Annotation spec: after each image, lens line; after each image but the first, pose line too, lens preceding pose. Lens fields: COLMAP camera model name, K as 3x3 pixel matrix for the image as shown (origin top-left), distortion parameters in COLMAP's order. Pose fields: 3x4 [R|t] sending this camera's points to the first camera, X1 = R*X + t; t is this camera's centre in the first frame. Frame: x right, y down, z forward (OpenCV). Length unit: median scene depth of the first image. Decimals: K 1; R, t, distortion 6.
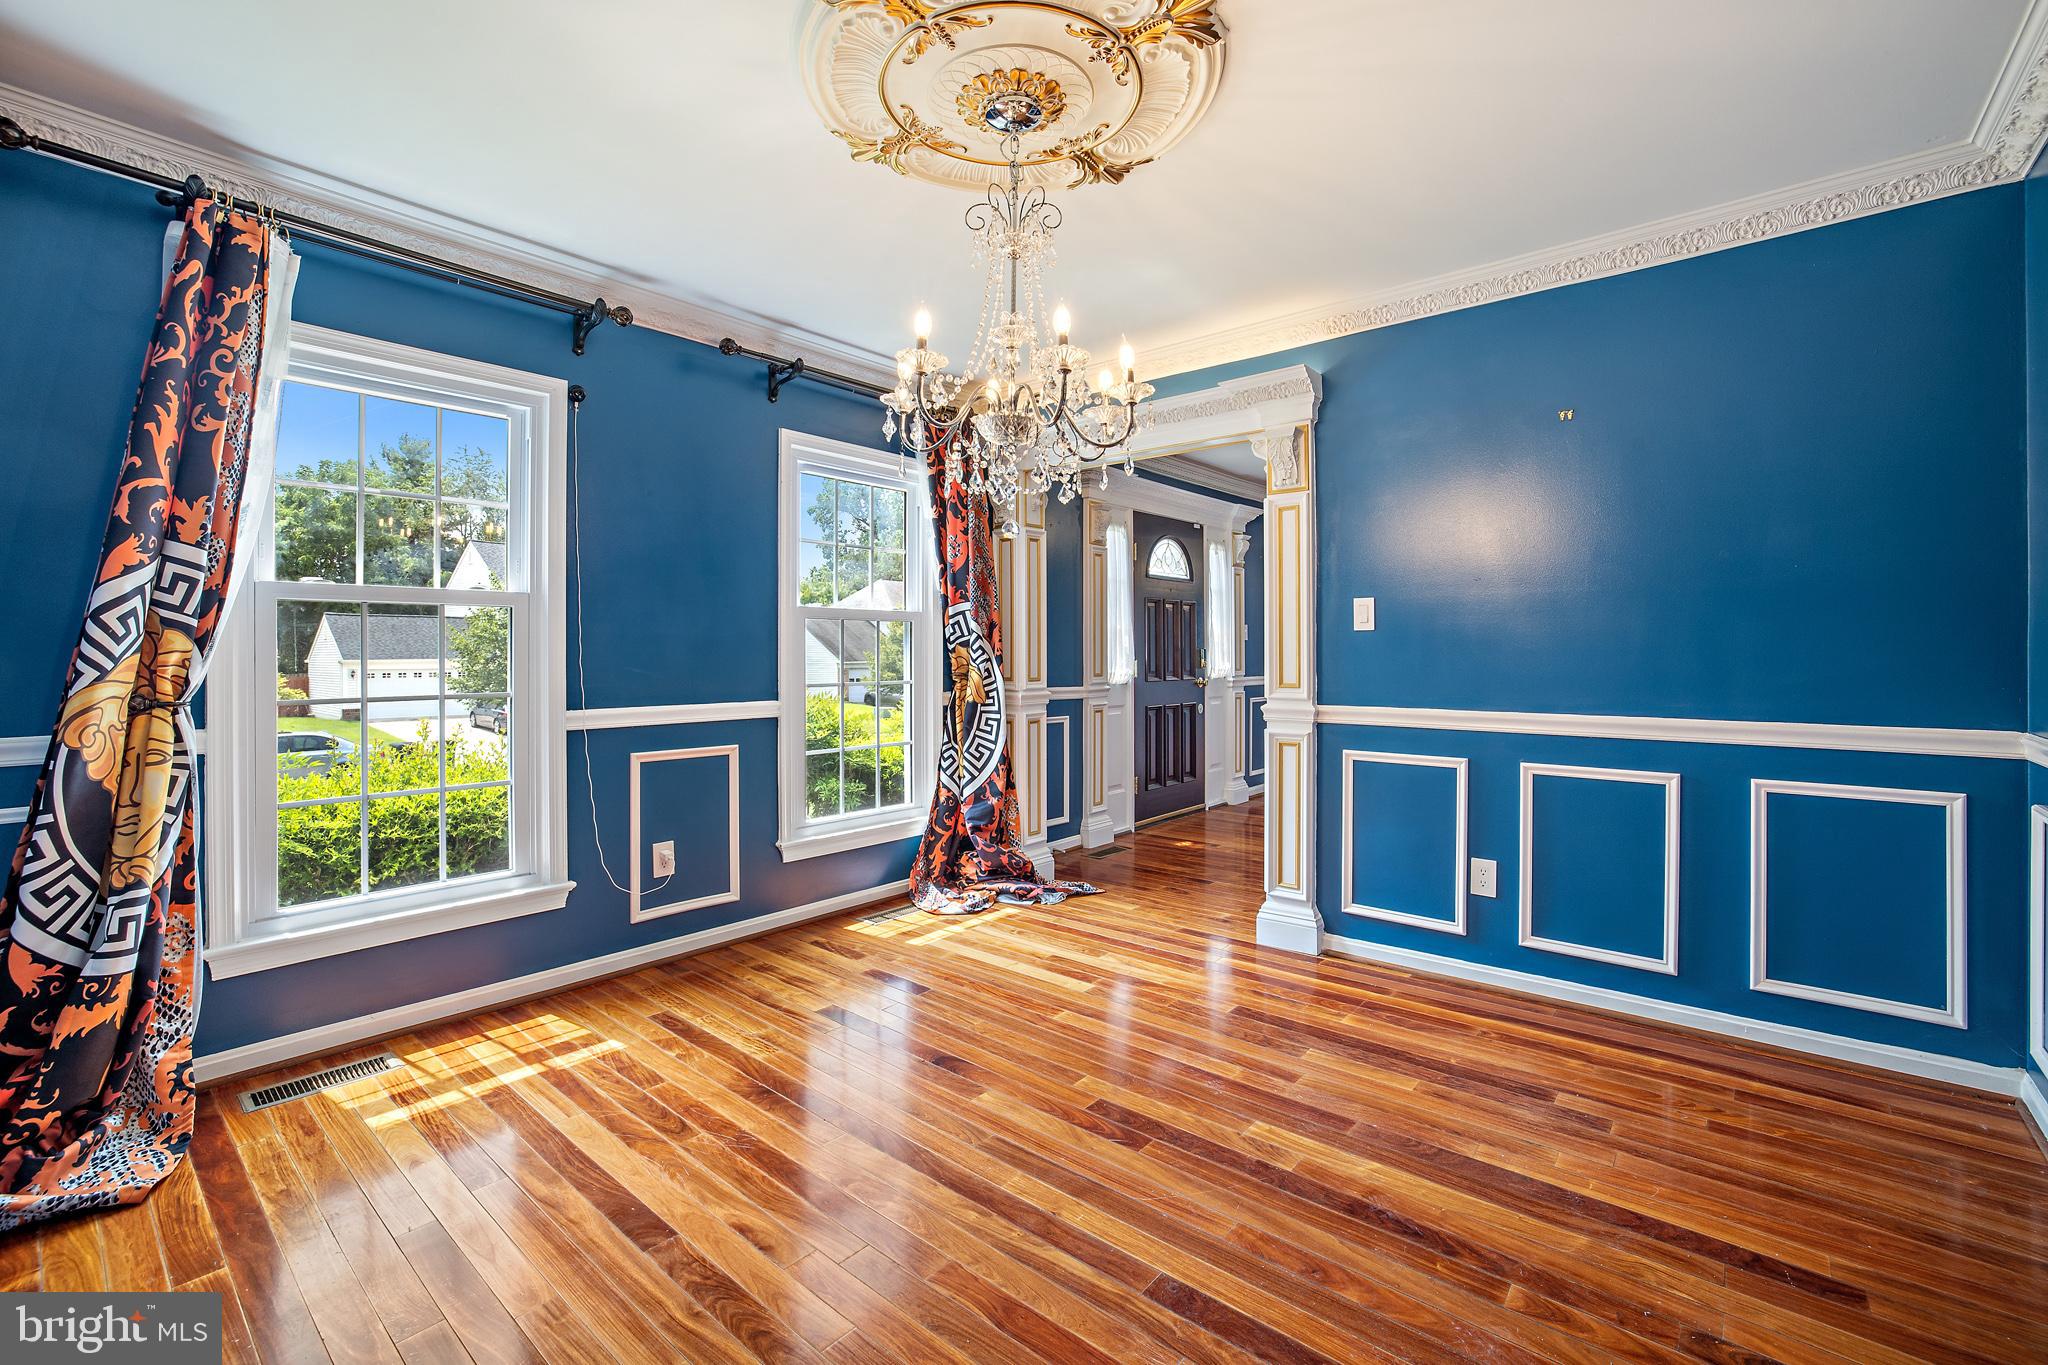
lens RADIAL K [[886.2, 0, 1020.7], [0, 886.2, 661.7], [0, 0, 1]] dist [-0.037981, 0.014566]
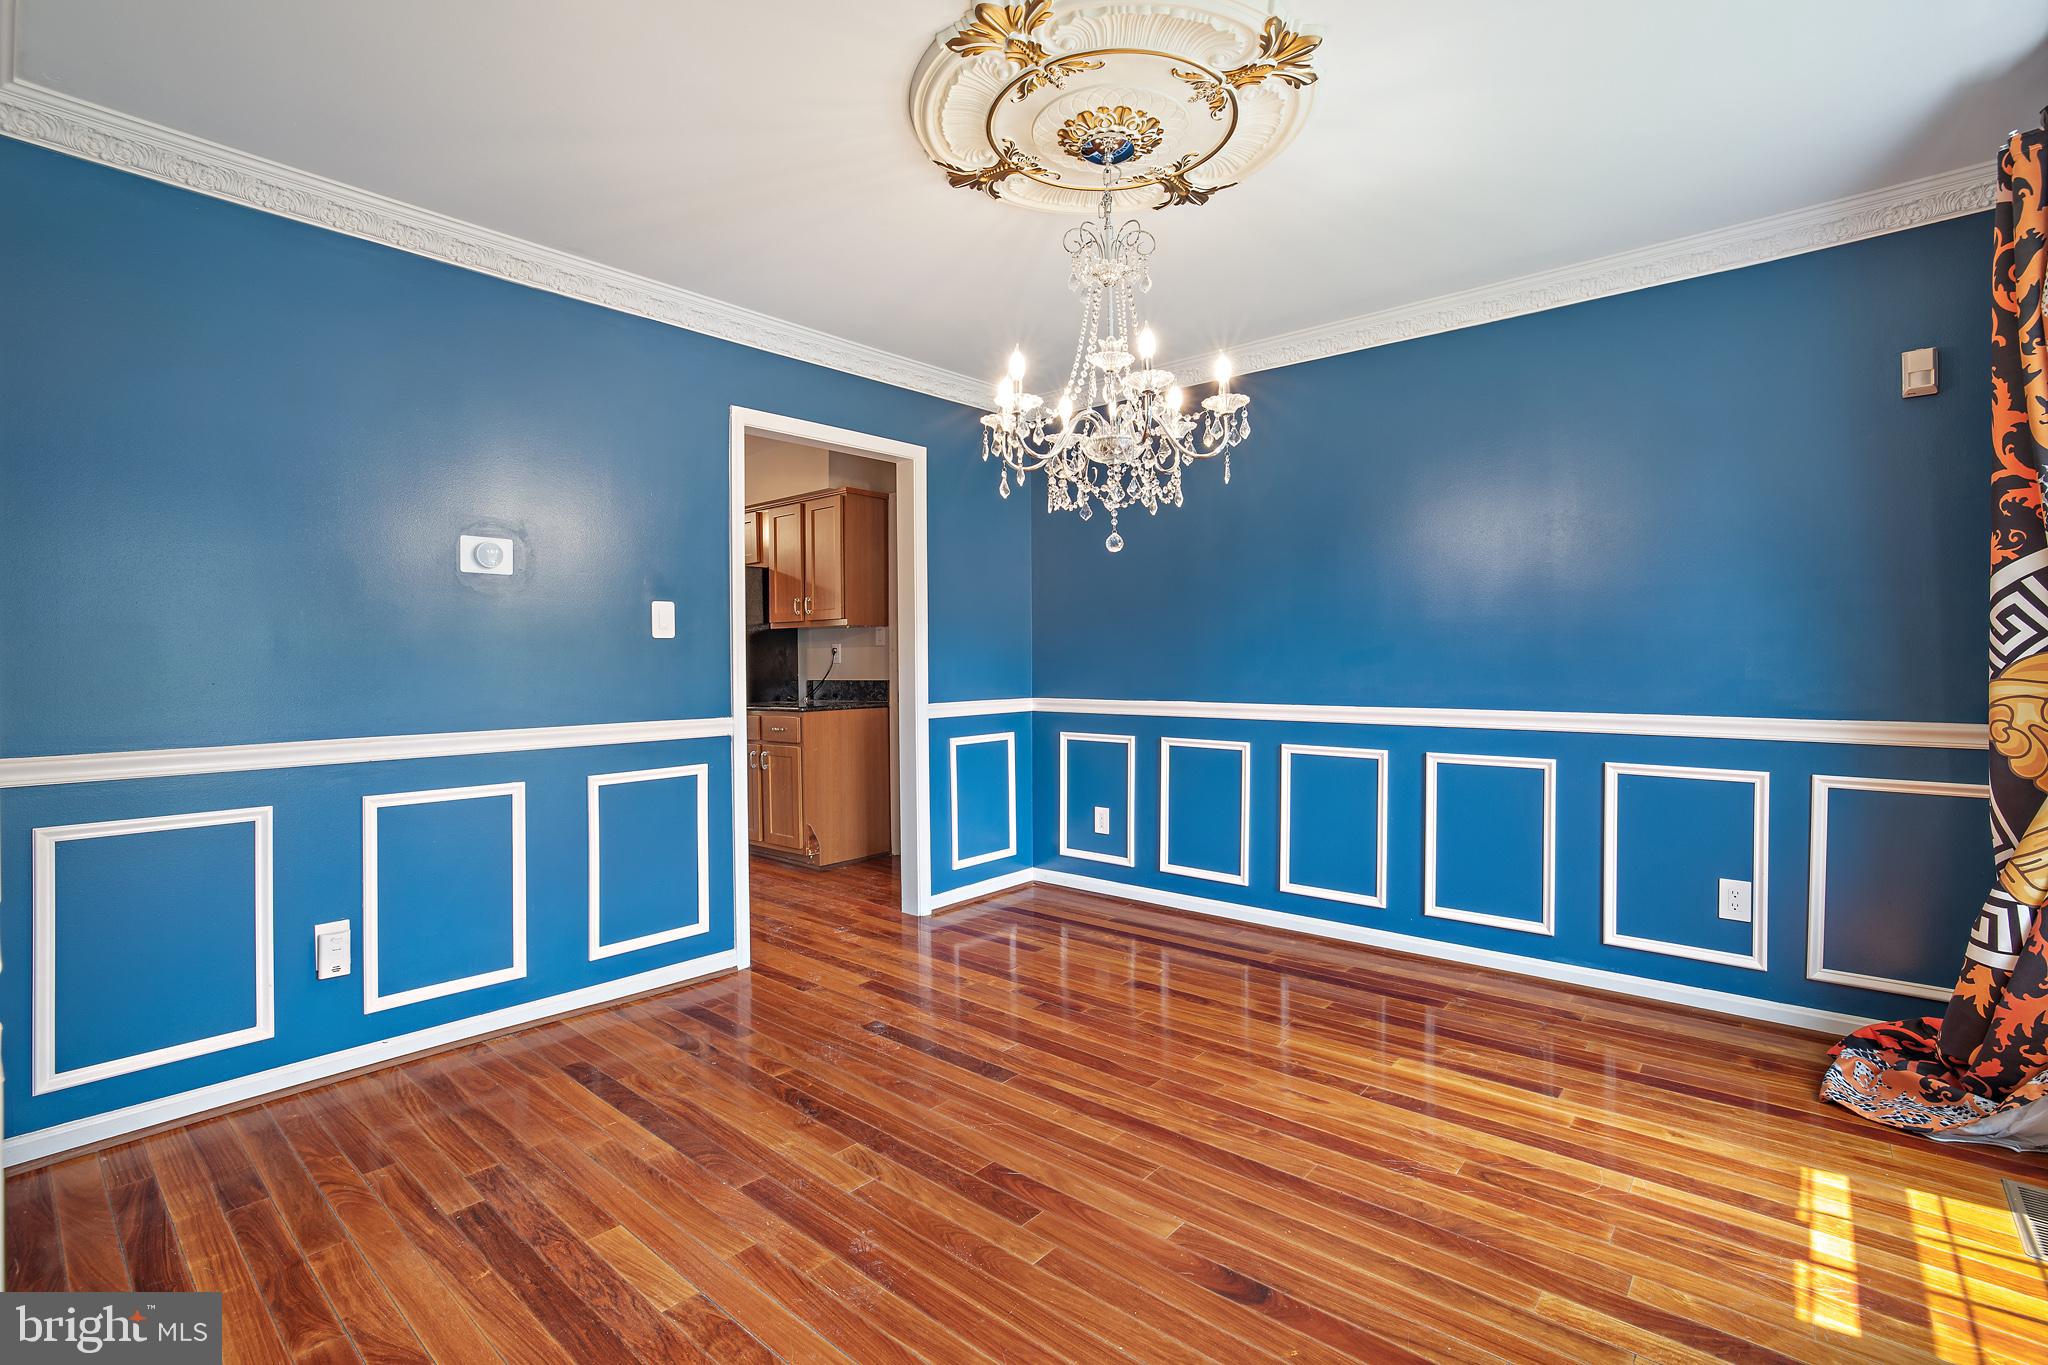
lens RADIAL K [[939.6, 0, 1022.6], [0, 939.6, 661.8], [0, 0, 1]] dist [-0.029220, -0.000148]
pose [[-0.999940, 0.008713, 0.006614, 0.085517], [0.008845, 0.999760, 0.020060, -0.028577], [-0.006438, 0.020117, -0.999777, 1.977383]]
